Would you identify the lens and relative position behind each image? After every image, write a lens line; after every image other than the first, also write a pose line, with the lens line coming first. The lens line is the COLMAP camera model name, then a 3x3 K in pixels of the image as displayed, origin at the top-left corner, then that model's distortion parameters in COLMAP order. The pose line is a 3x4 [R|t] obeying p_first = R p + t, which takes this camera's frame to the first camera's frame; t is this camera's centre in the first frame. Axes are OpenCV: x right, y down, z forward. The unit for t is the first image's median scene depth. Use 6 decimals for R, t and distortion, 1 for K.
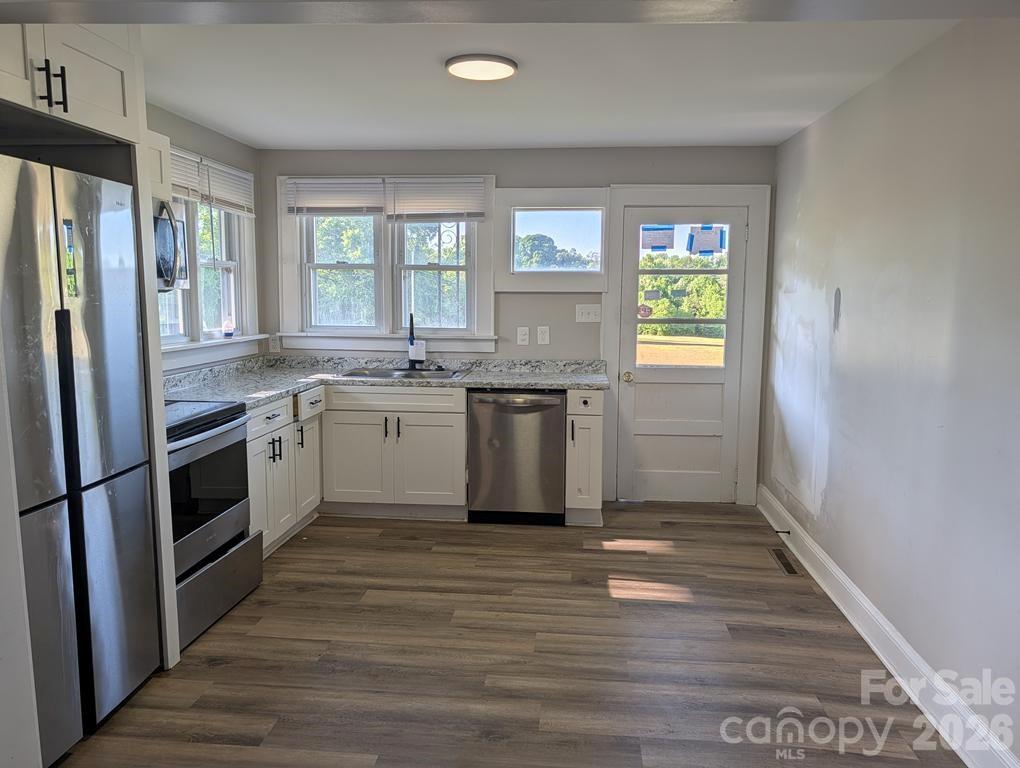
lens RADIAL K [[739.7, 0, 523.2], [0, 739.7, 386.2], [0, 0, 1]] dist [0.005363, 0.001297]
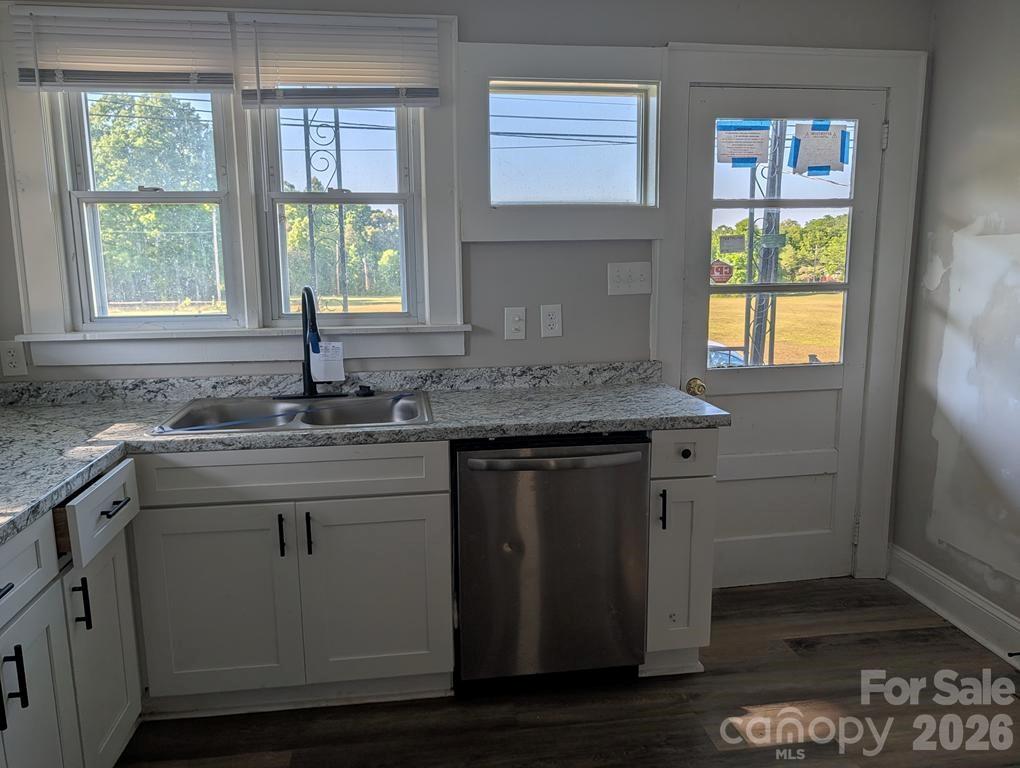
lens RADIAL K [[737.0, 0, 503.8], [0, 737.0, 383.5], [0, 0, 1]] dist [-0.003906, 0.001007]
pose [[0.974524, -0.056627, 0.217015, -0.133492], [0.046349, 0.997562, 0.052166, -0.053566], [-0.219440, -0.040778, 0.974773, 0.479554]]
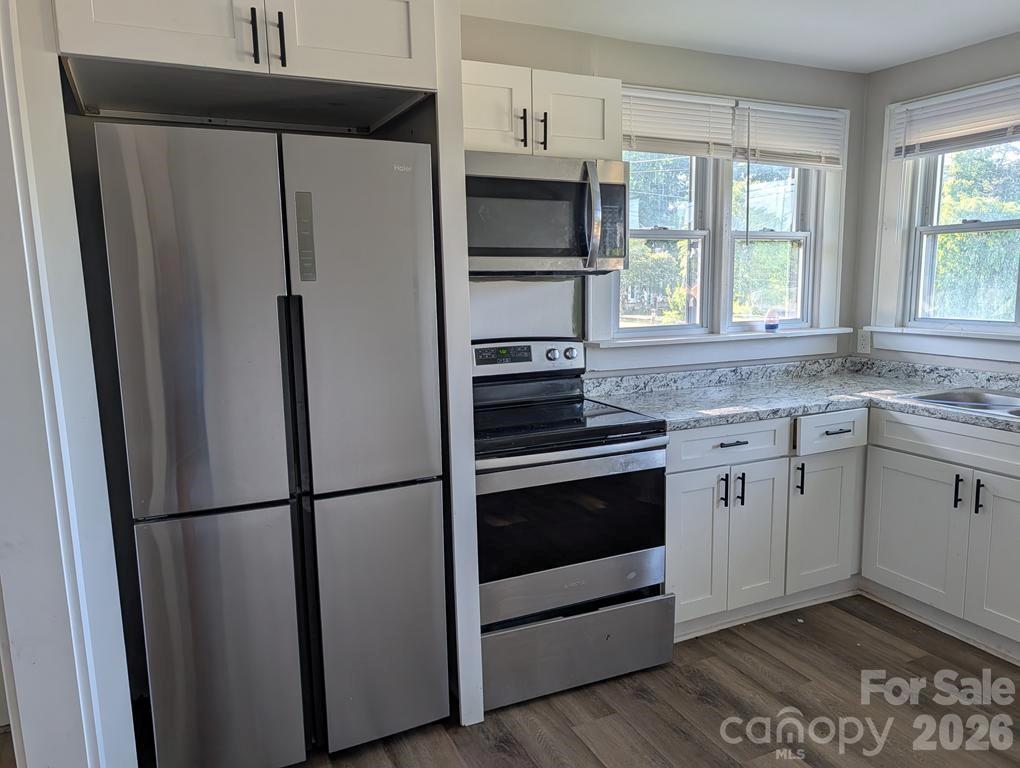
lens RADIAL K [[739.7, 0, 523.2], [0, 739.7, 386.2], [0, 0, 1]] dist [0.005363, 0.001297]
pose [[0.504724, 0.108895, -0.856385, 0.132810], [-0.089564, 0.993264, 0.073514, -0.038789], [0.858622, 0.039597, 0.511078, 0.356381]]
